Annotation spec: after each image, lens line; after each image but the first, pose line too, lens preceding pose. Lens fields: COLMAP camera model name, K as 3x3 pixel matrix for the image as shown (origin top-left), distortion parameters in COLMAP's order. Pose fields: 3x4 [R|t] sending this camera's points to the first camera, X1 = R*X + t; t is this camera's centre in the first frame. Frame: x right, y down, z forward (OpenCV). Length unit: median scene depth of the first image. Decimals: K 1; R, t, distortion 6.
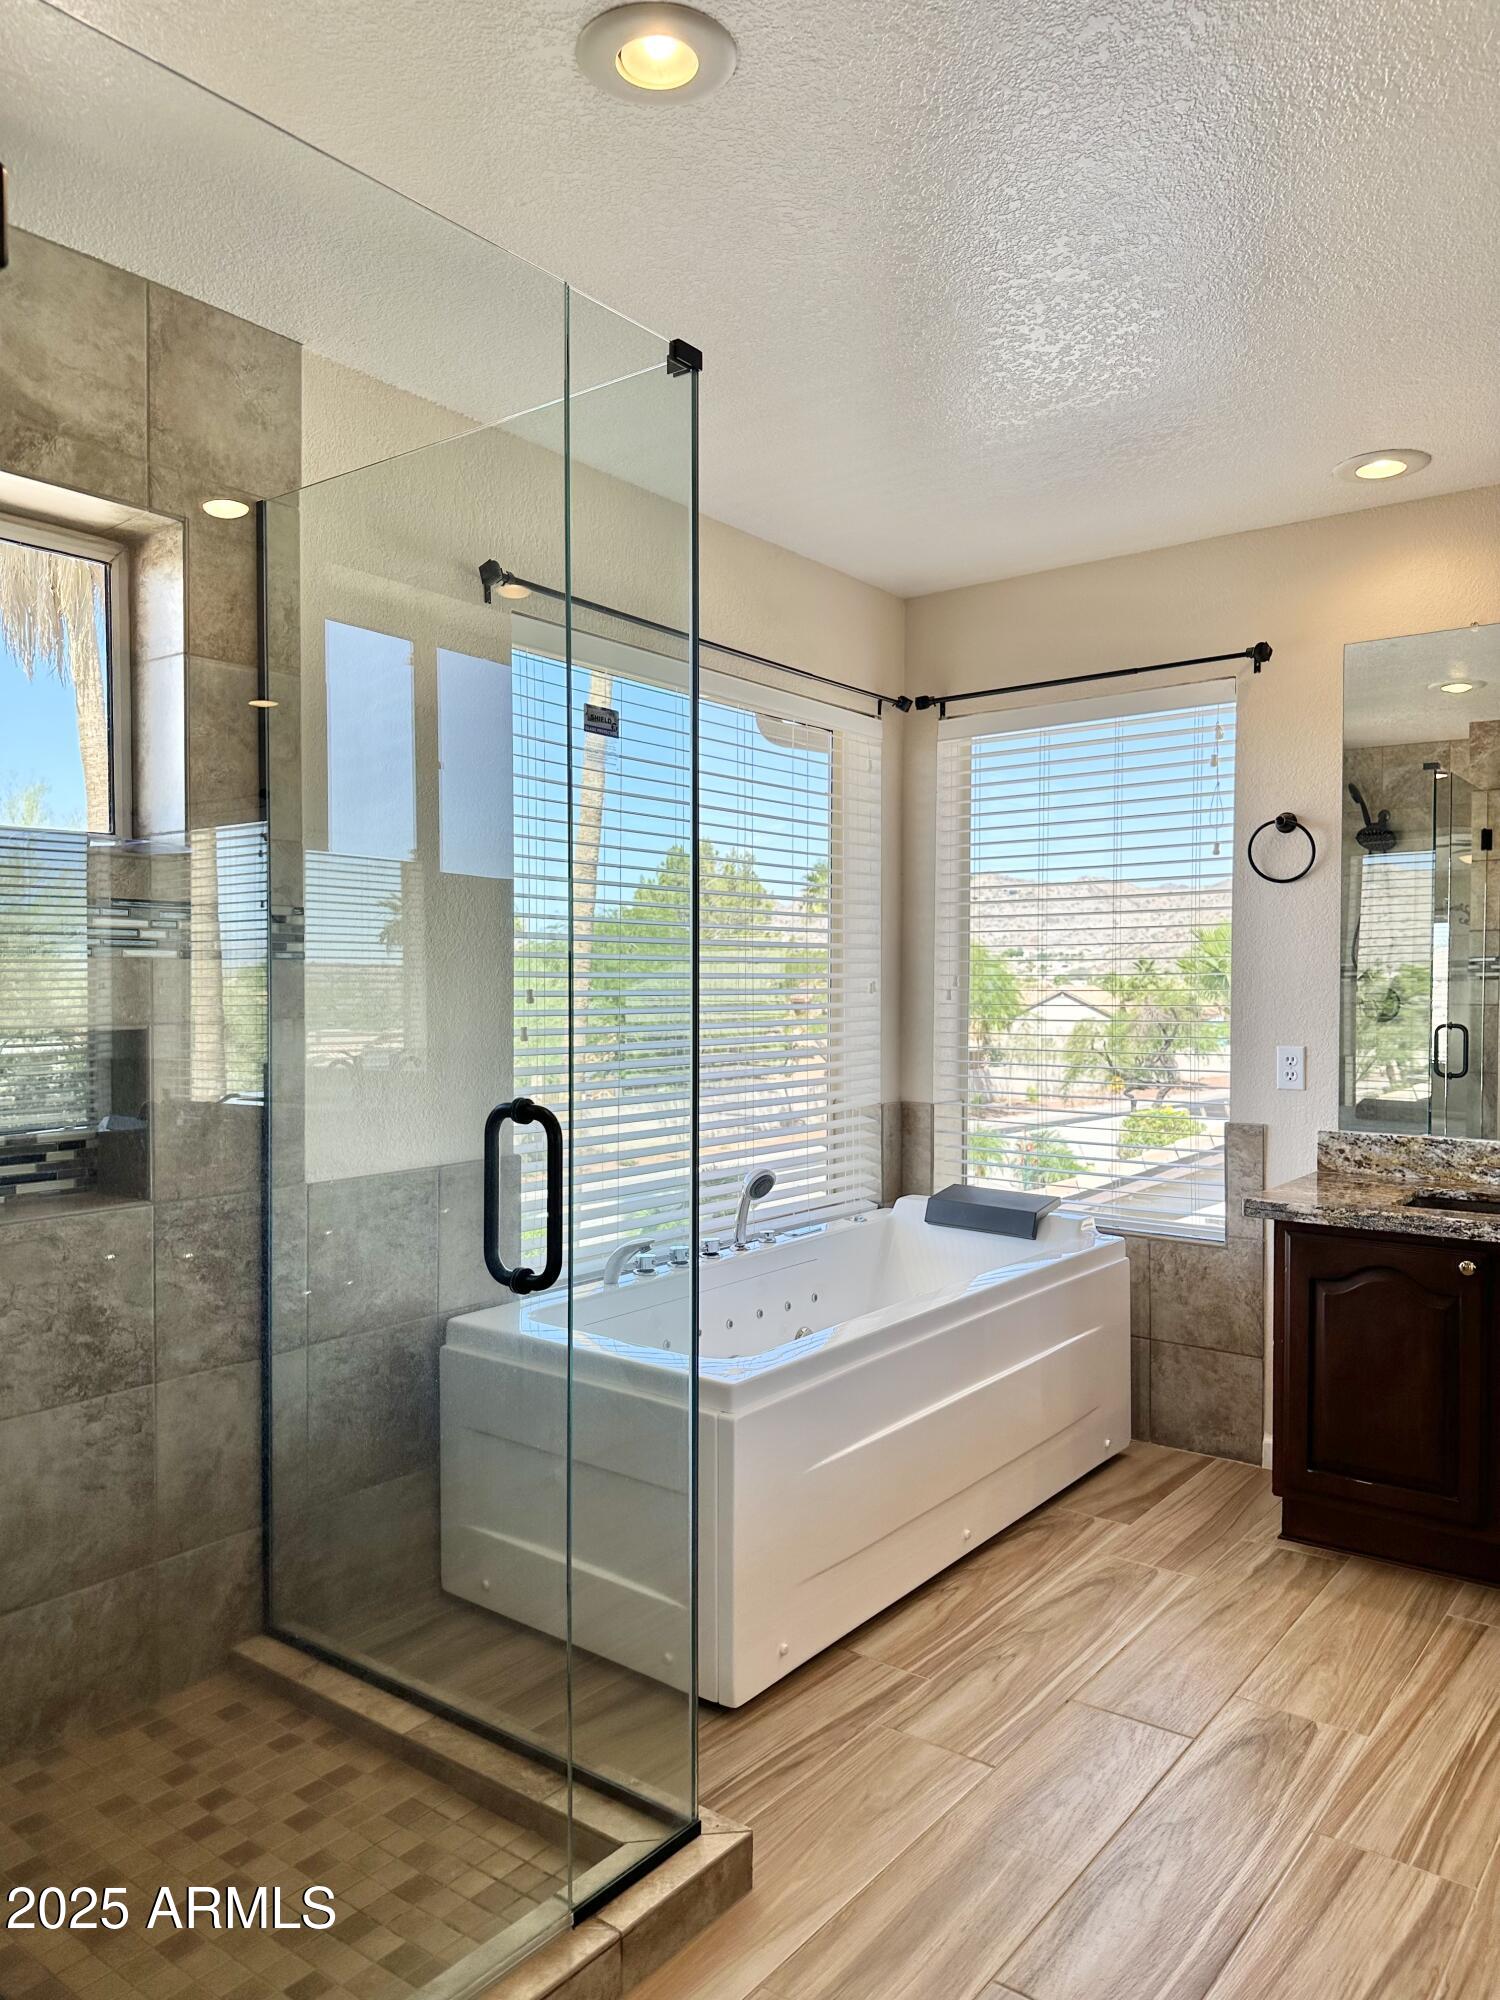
lens RADIAL K [[1403.6, 0, 767.6], [0, 1403.6, 991.4], [0, 0, 1]] dist [0.002957, -0.018354]
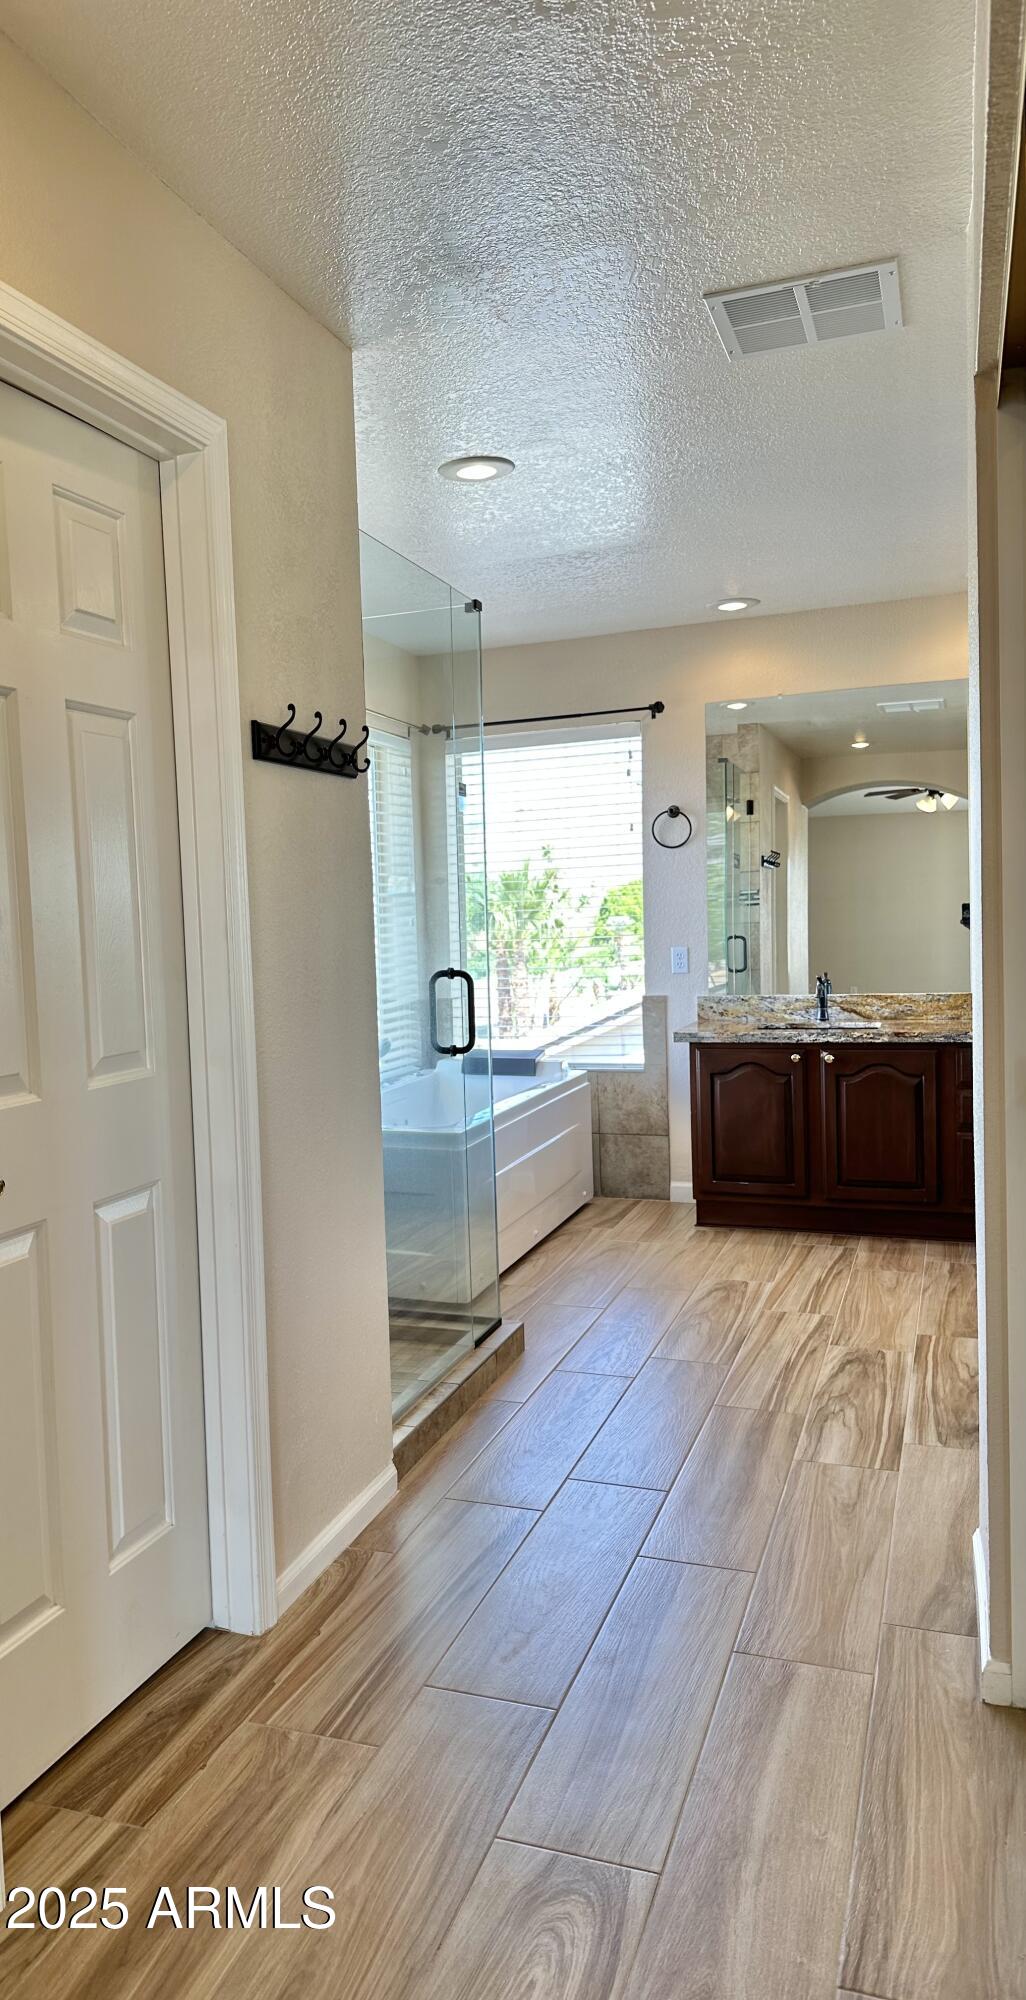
lens RADIAL K [[1369.8, 0, 407.7], [0, 1369.8, 987.9], [0, 0, 1]] dist [0.076356, 0.001428]
pose [[0.962851, -0.045242, 0.266215, -0.480155], [0.035180, 0.998479, 0.042446, 0.009095], [-0.267730, -0.031504, 0.962979, -0.619576]]
